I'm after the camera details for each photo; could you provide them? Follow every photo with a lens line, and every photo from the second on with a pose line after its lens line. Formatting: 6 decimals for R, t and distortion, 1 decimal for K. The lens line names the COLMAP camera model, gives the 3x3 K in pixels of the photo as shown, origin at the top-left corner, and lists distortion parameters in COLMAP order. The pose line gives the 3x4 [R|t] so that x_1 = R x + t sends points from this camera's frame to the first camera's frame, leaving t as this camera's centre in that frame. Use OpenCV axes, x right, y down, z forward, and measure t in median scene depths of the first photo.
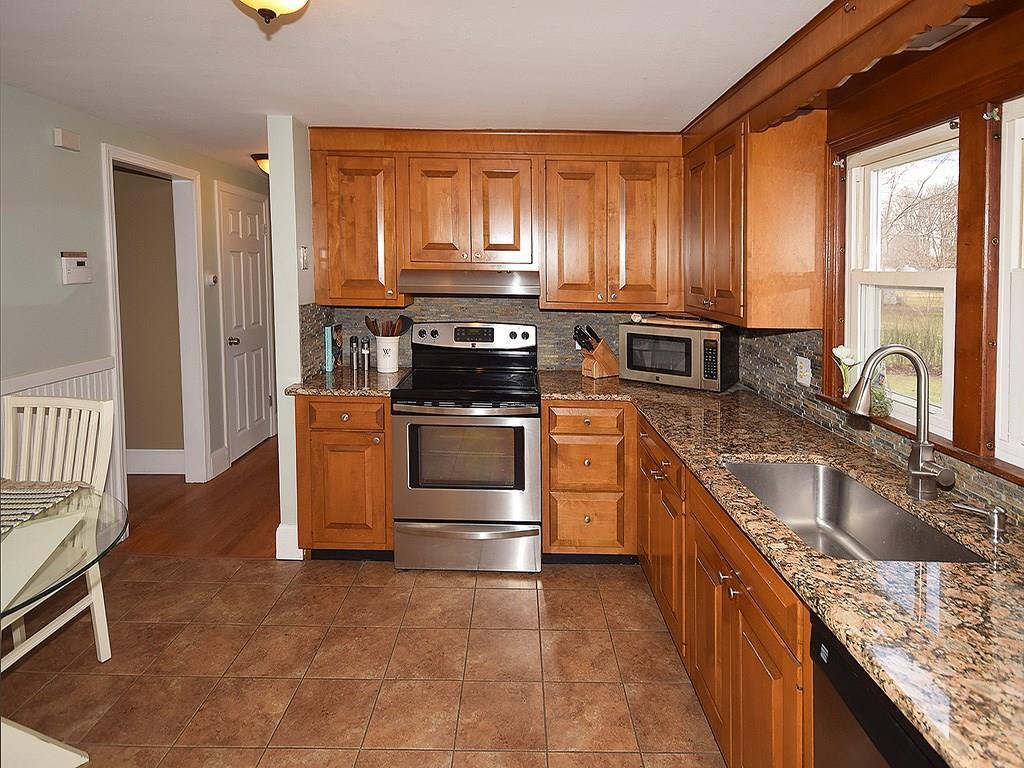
lens RADIAL K [[545.6, 0, 511.8], [0, 545.6, 328.1], [0, 0, 1]] dist [0.004123, 0.001290]
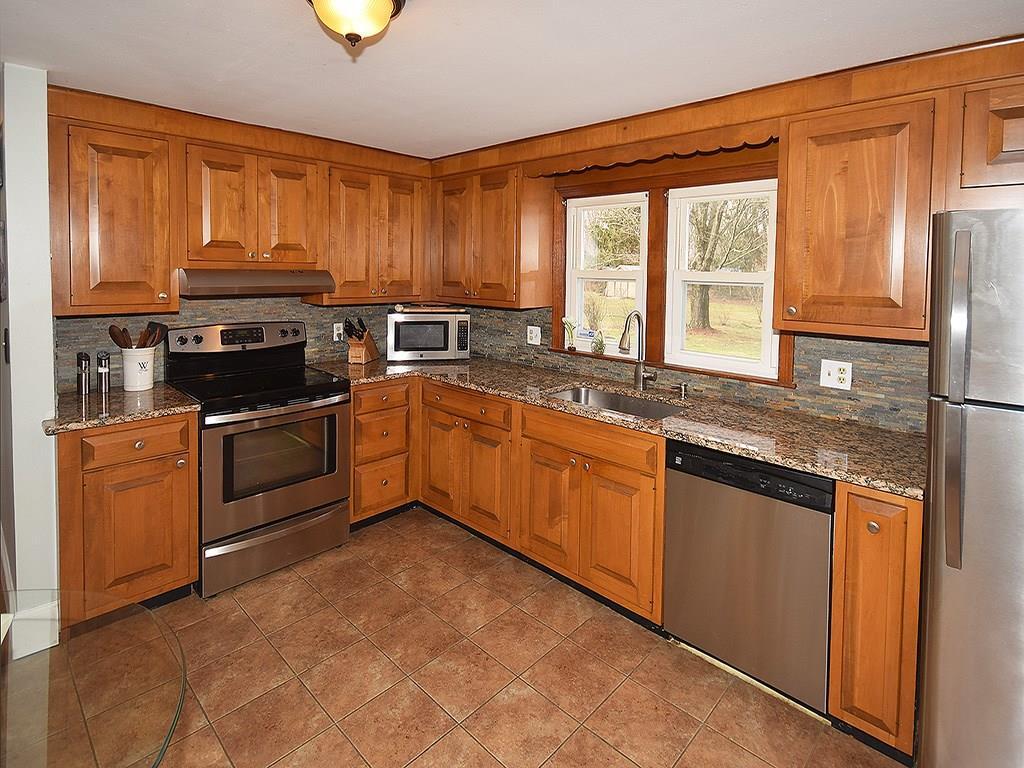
lens RADIAL K [[524.1, 0, 500.9], [0, 524.1, 336.4], [0, 0, 1]] dist [0.000111, -0.000344]
pose [[0.698057, -0.096991, 0.709443, -0.466436], [0.072901, 0.995262, 0.064335, -0.015578], [-0.712321, 0.006809, 0.701820, 0.032753]]
